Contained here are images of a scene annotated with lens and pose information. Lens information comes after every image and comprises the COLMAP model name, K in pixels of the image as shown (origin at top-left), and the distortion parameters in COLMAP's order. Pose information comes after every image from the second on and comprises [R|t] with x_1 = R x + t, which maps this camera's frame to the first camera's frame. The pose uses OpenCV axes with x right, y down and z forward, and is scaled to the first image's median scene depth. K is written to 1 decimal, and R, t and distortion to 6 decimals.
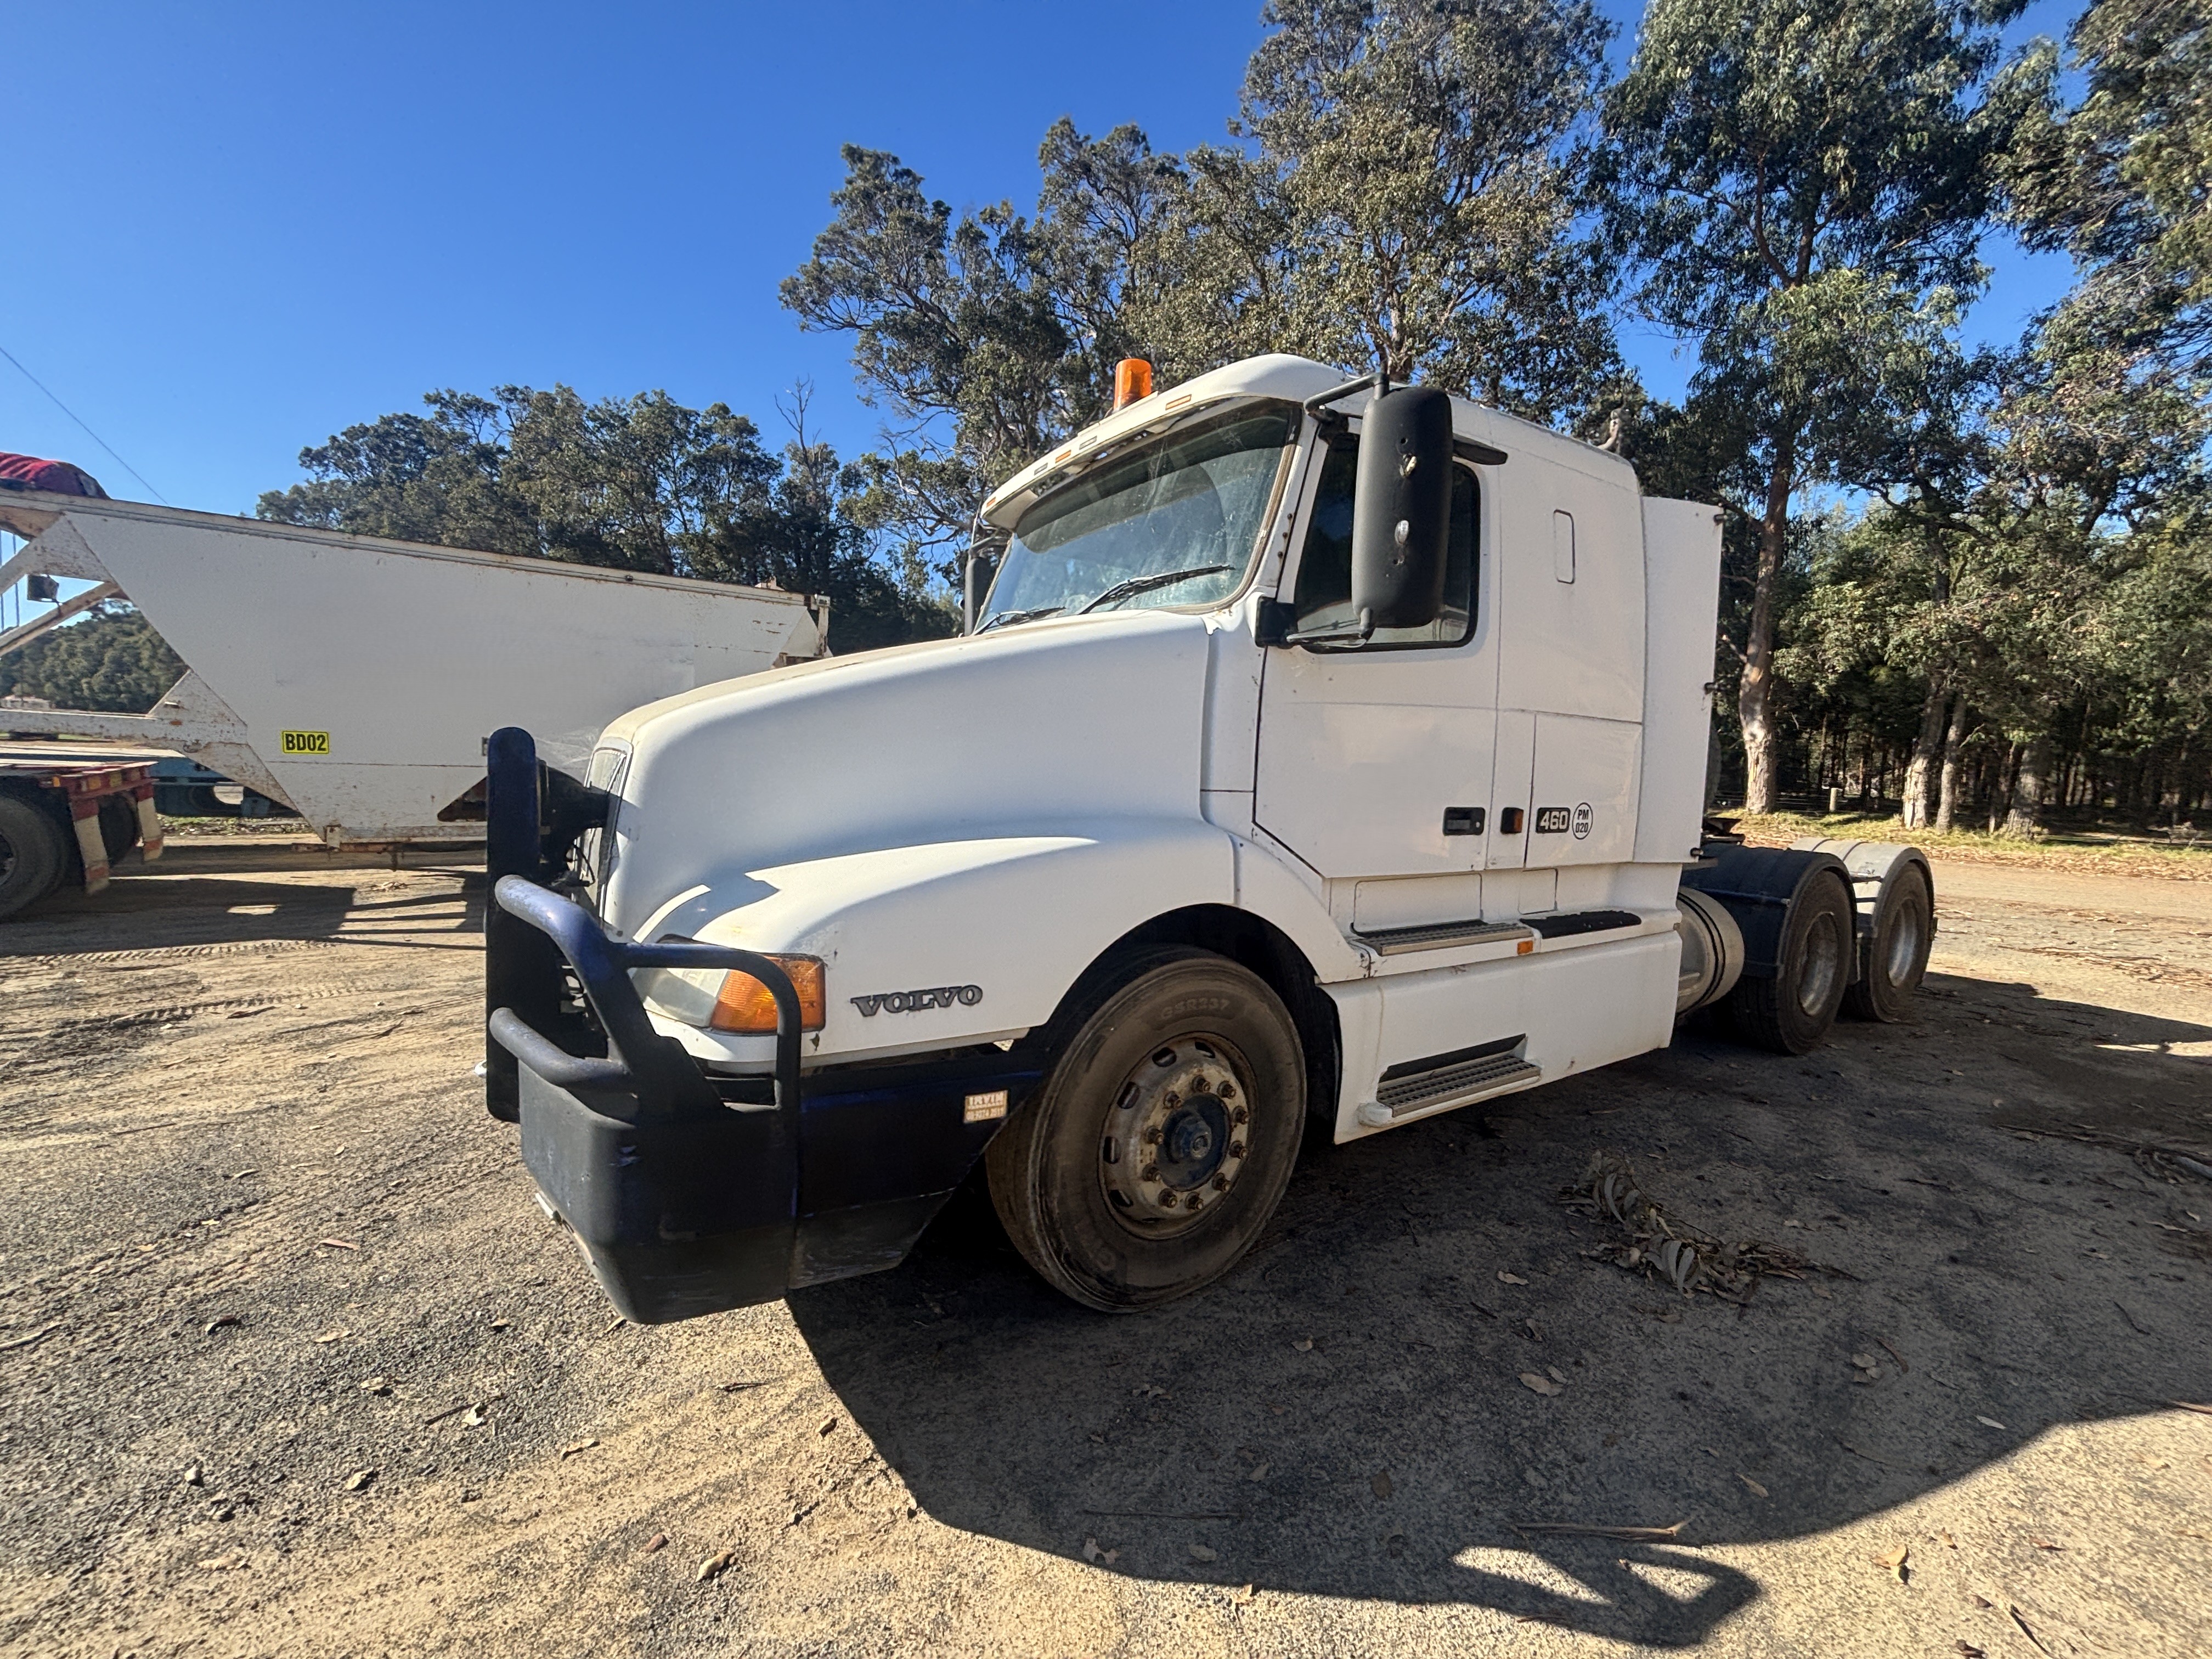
lens RADIAL K [[910.4, 0, 1106.0], [0, 910.4, 829.5], [0, 0, 1]] dist [-0.001541, -0.000591]
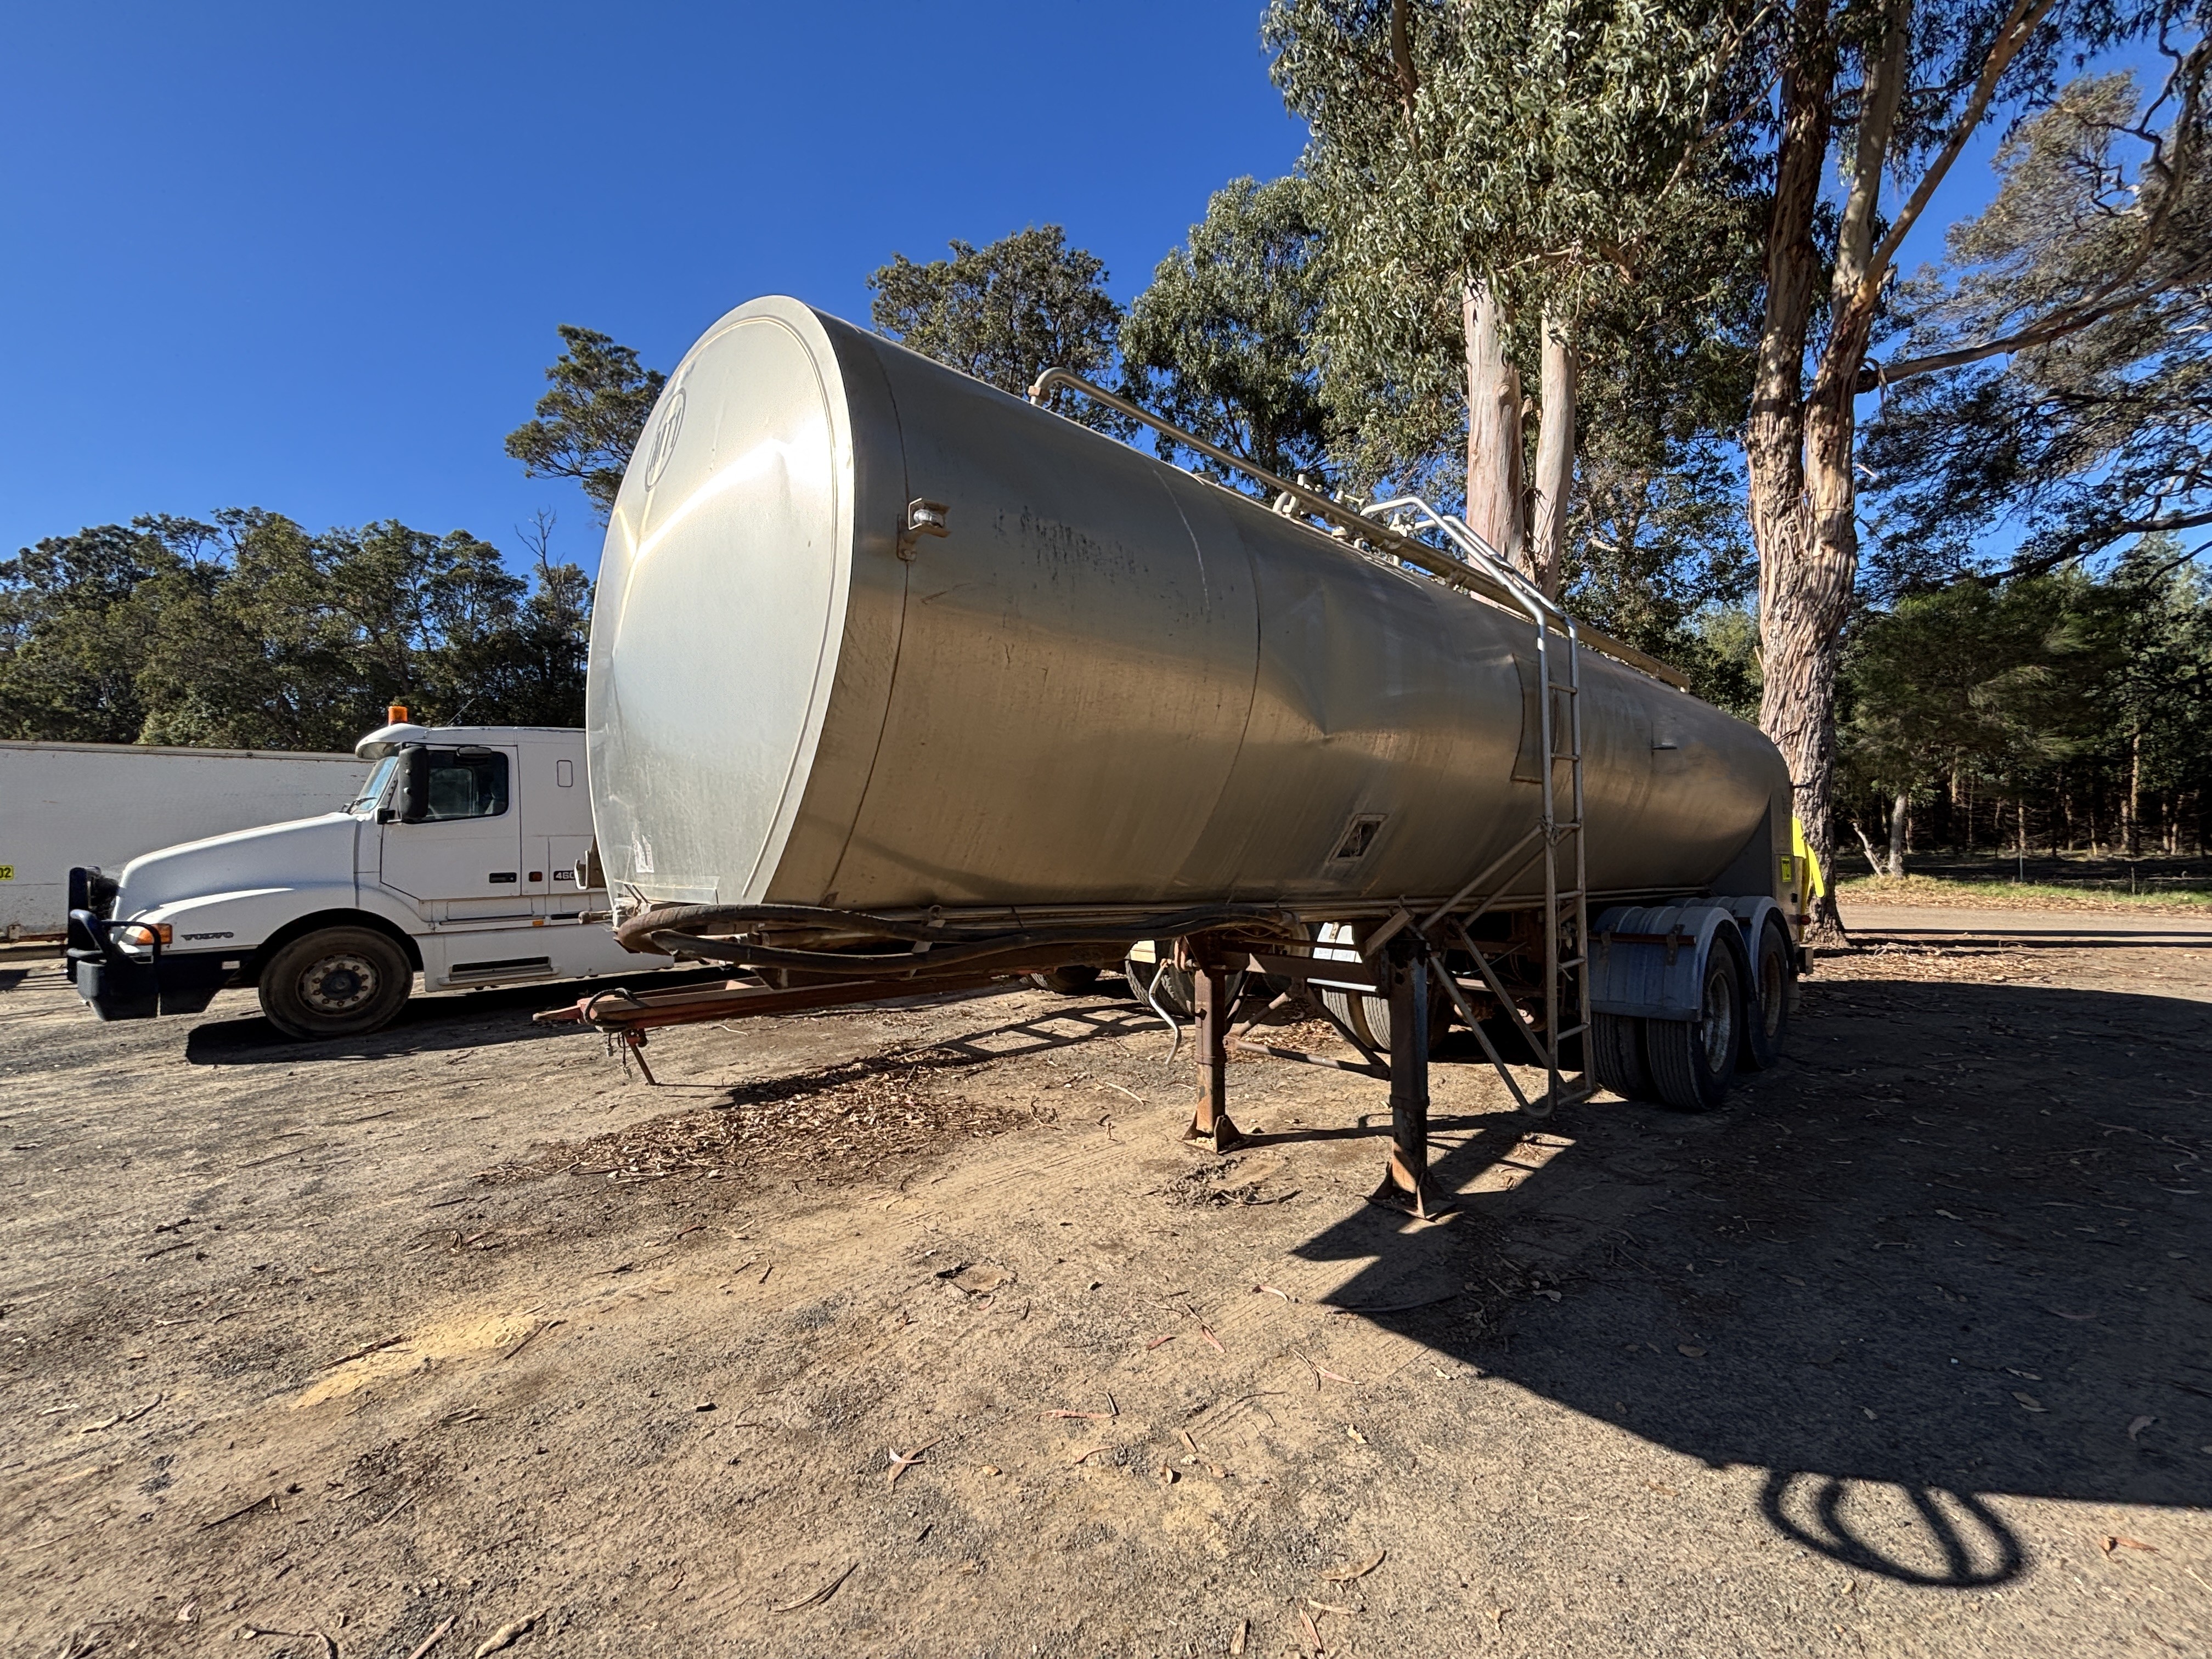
lens RADIAL K [[902.7, 0, 1106.0], [0, 902.7, 829.5], [0, 0, 1]] dist [0.028366, -0.010697]
pose [[0.984596, -0.051449, 0.167101, 0.155179], [0.065134, 0.994865, -0.077473, 0.015994], [-0.162257, 0.087163, 0.982891, -0.182584]]
